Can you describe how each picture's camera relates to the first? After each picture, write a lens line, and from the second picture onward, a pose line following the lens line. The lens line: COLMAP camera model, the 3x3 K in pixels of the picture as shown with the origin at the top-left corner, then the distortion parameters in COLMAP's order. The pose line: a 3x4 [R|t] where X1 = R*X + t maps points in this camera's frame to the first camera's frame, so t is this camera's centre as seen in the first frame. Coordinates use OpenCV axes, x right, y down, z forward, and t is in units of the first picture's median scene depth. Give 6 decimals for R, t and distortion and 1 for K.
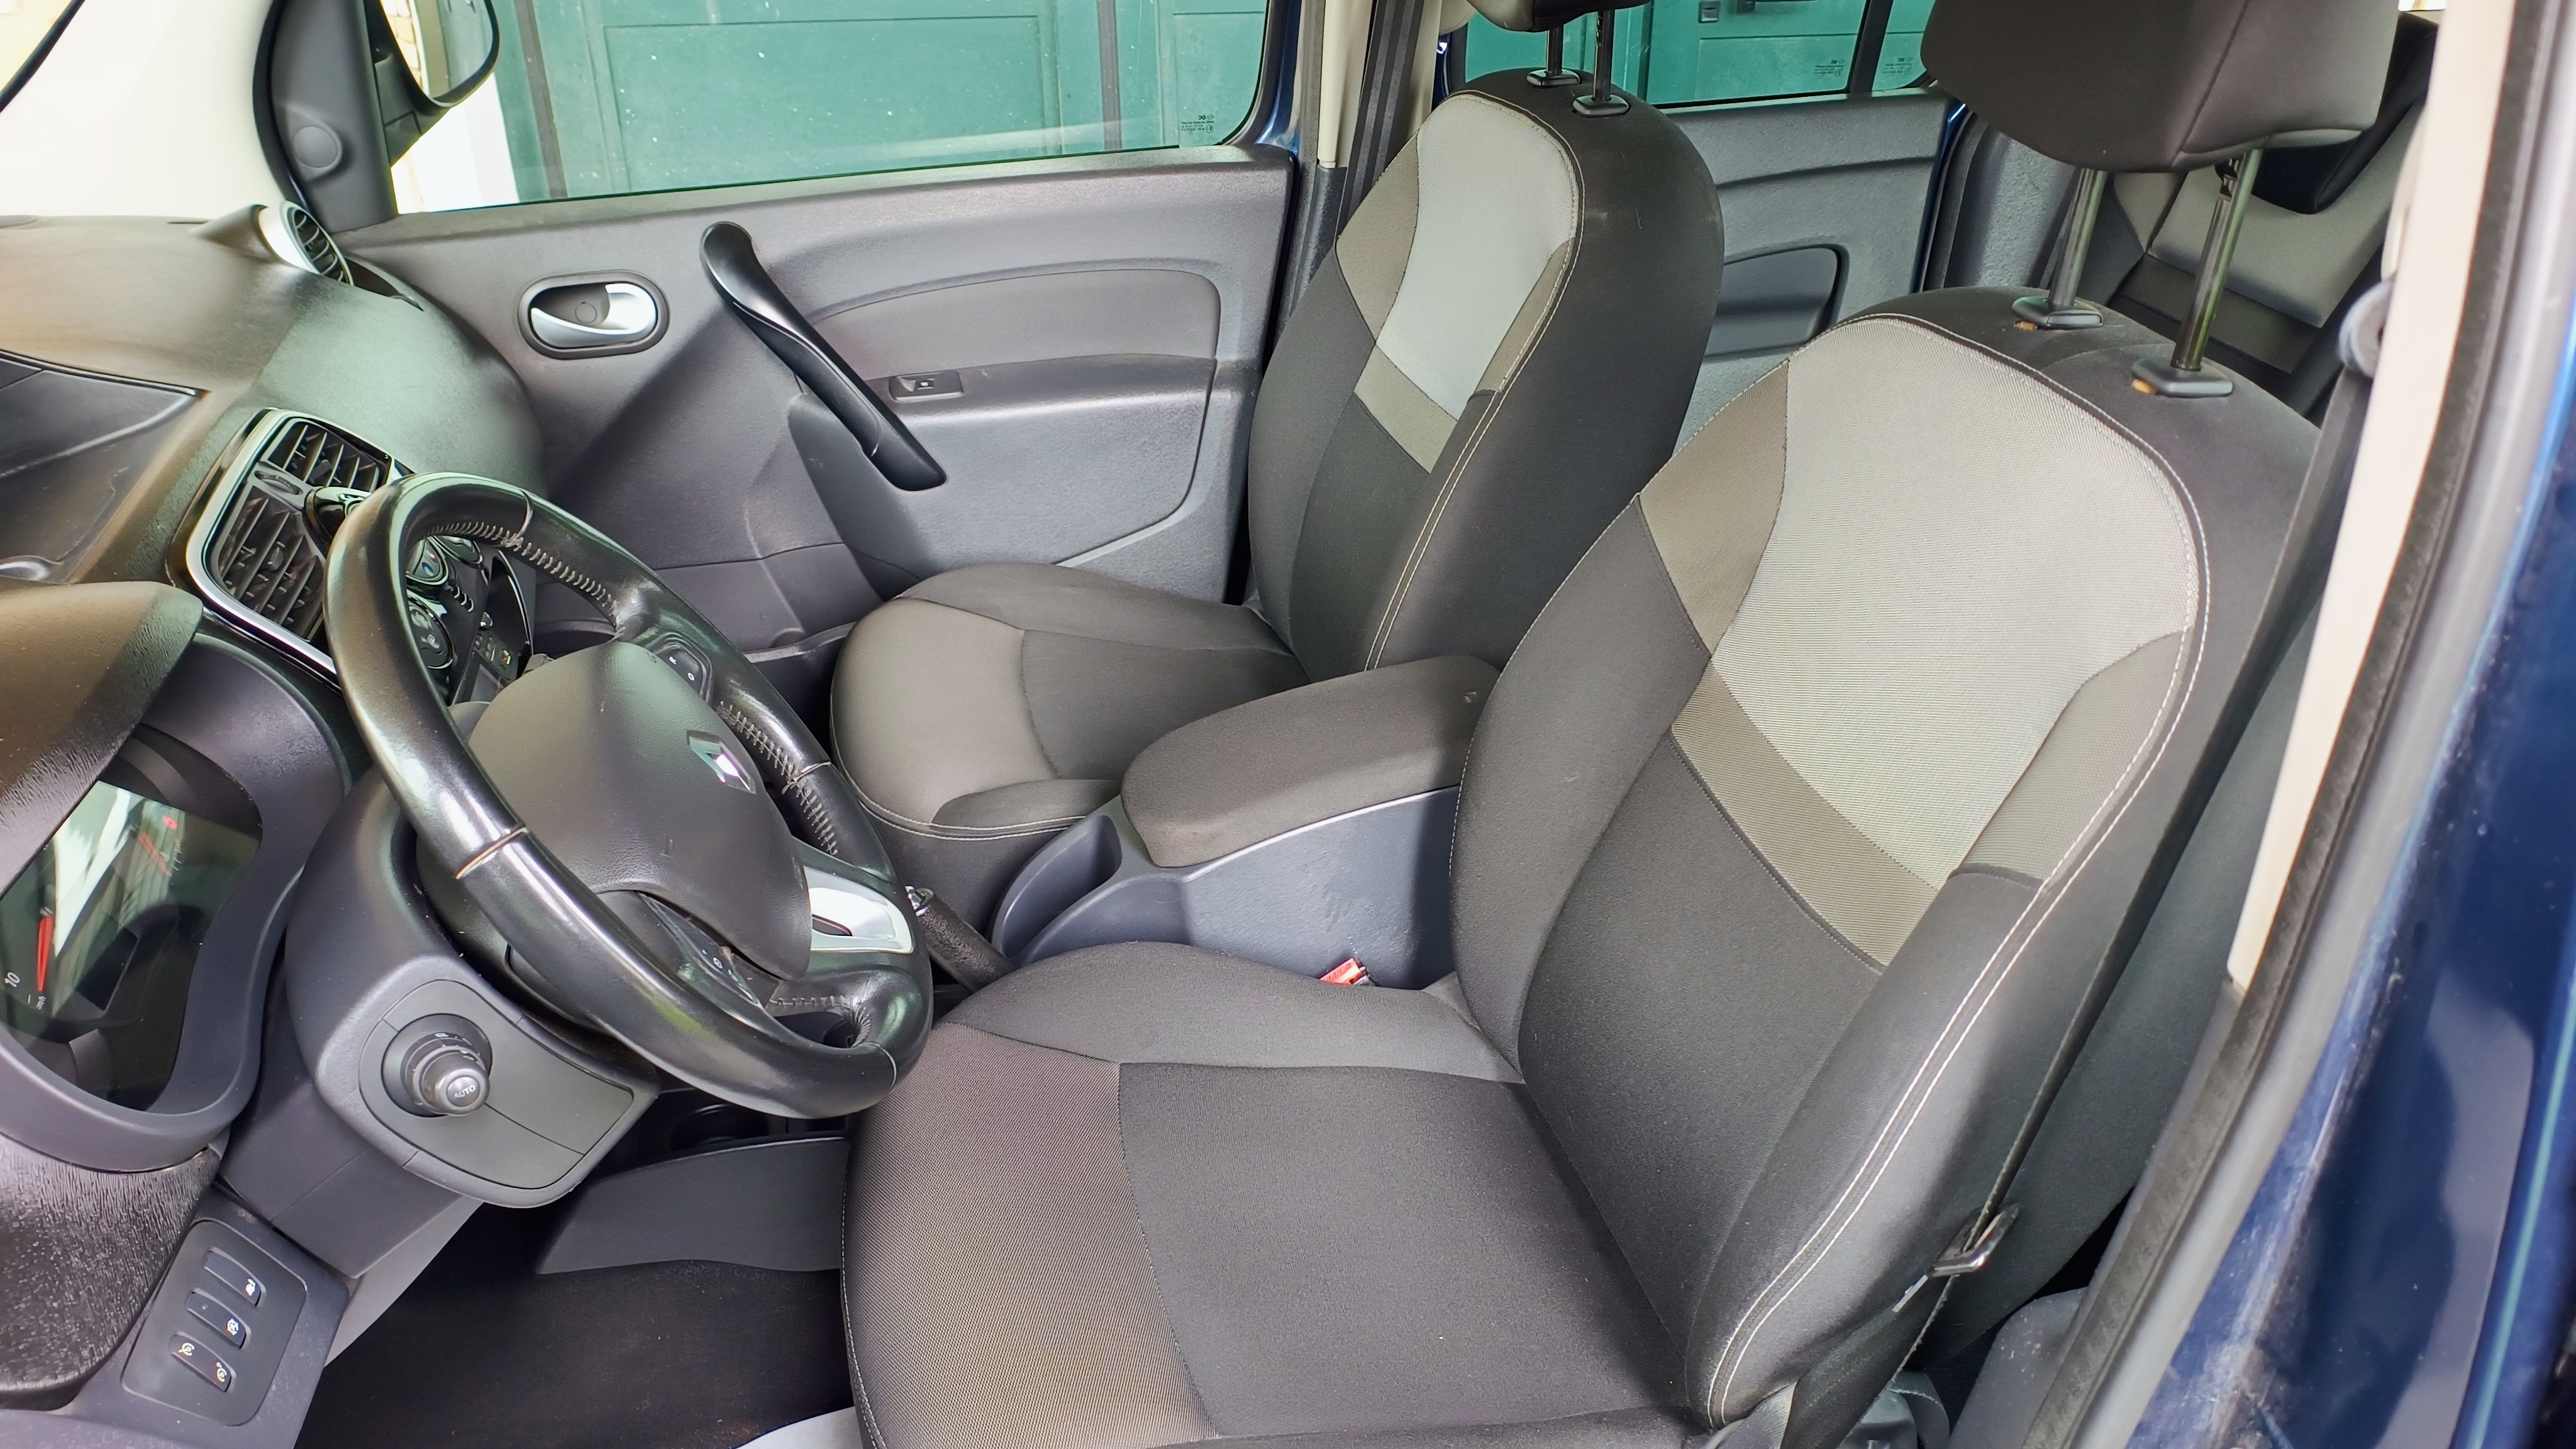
lens RADIAL K [[1878.1, 0, 1330.0], [0, 1878.1, 733.1], [0, 0, 1]] dist [0.074141, -0.153853]
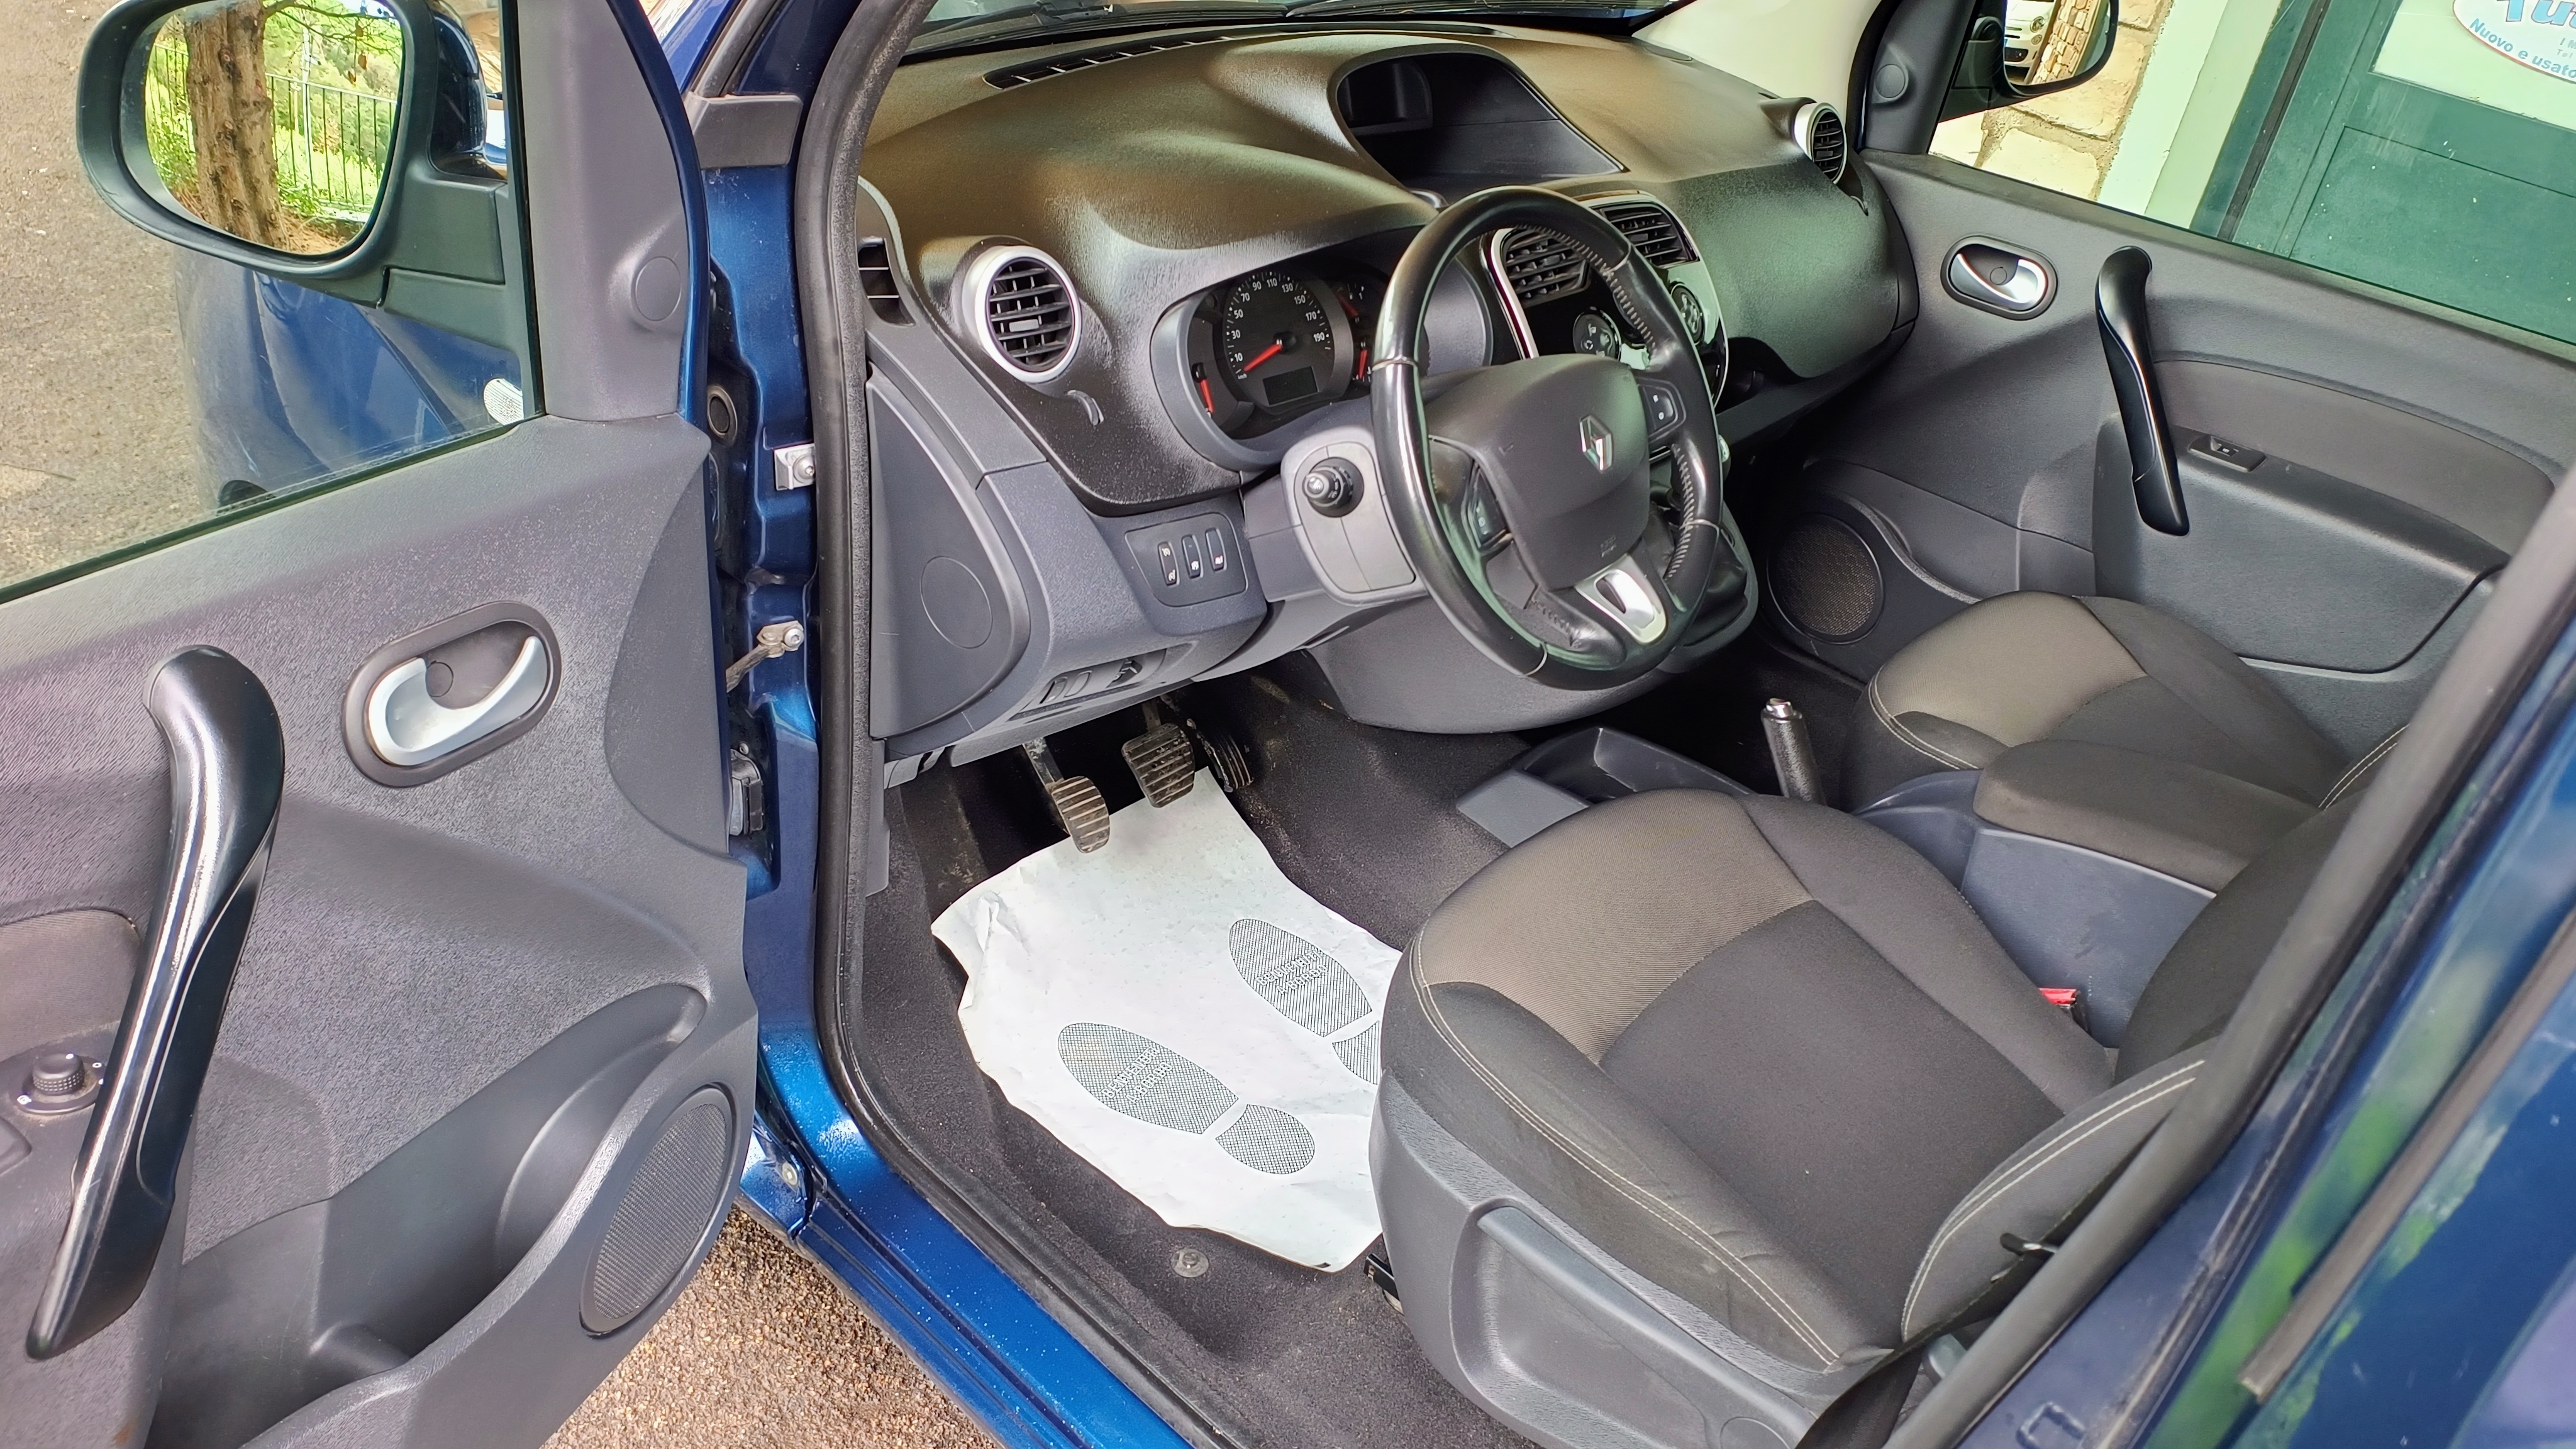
lens RADIAL K [[1878.1, 0, 1330.0], [0, 1878.1, 733.1], [0, 0, 1]] dist [0.074141, -0.153853]
pose [[0.545636, 0.507311, -0.667021, 0.328704], [-0.535340, 0.823377, 0.188312, 0.018723], [0.644743, 0.254333, 0.720848, -0.069823]]
